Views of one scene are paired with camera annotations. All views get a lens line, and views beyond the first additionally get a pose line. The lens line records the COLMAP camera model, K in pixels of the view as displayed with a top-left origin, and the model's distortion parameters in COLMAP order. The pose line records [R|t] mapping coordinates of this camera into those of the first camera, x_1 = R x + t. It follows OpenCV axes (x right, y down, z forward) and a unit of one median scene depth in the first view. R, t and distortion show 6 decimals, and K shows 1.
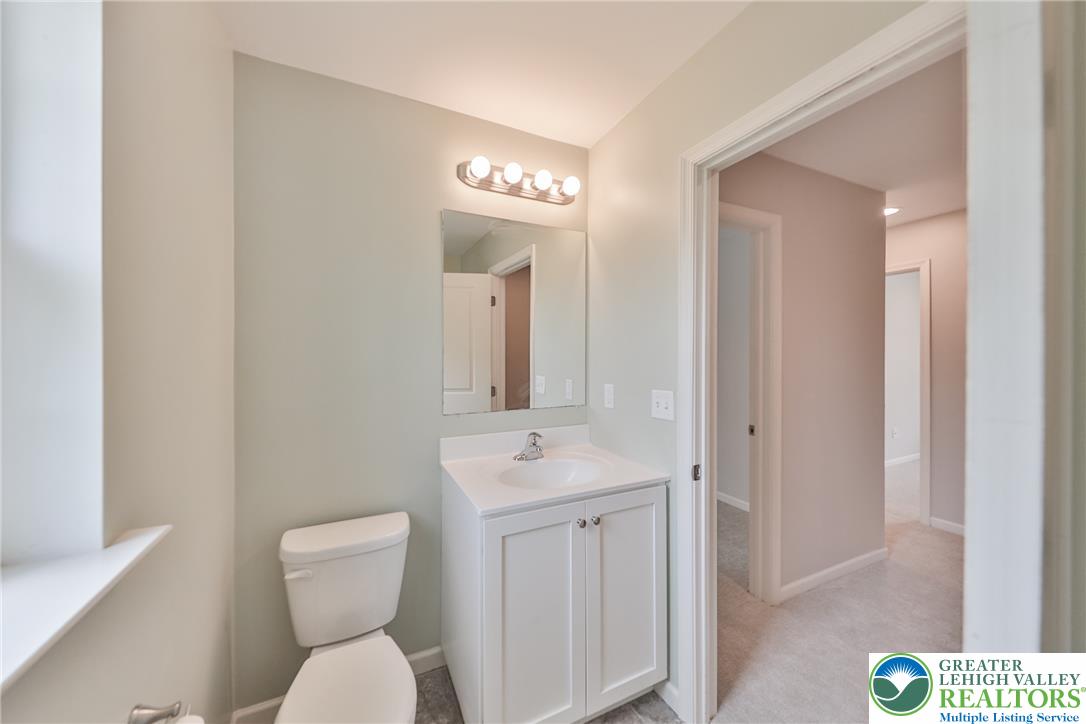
lens RADIAL K [[385.5, 0, 548.8], [0, 385.5, 360.4], [0, 0, 1]] dist [0.006392, -0.000207]
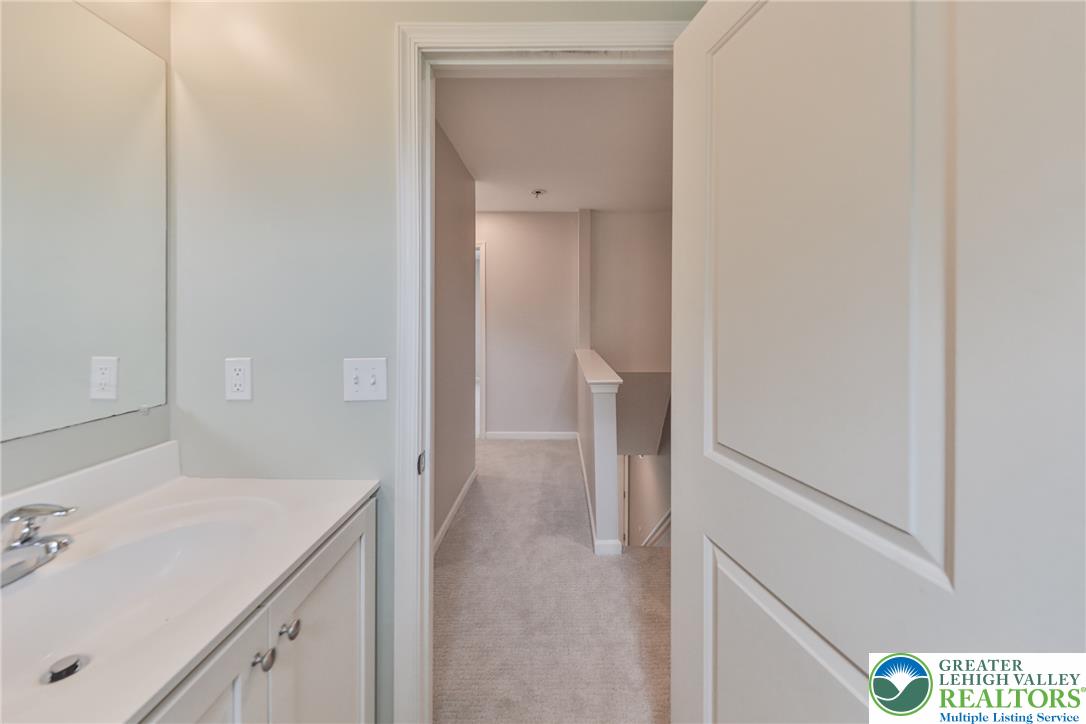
lens RADIAL K [[375.6, 0, 546.1], [0, 375.6, 314.8], [0, 0, 1]] dist [0.000968, 0.000053]
pose [[0.465224, -0.002956, 0.885188, -0.133796], [0.008759, 0.999961, -0.001264, 0.006188], [-0.885150, 0.008341, 0.465232, 0.410288]]
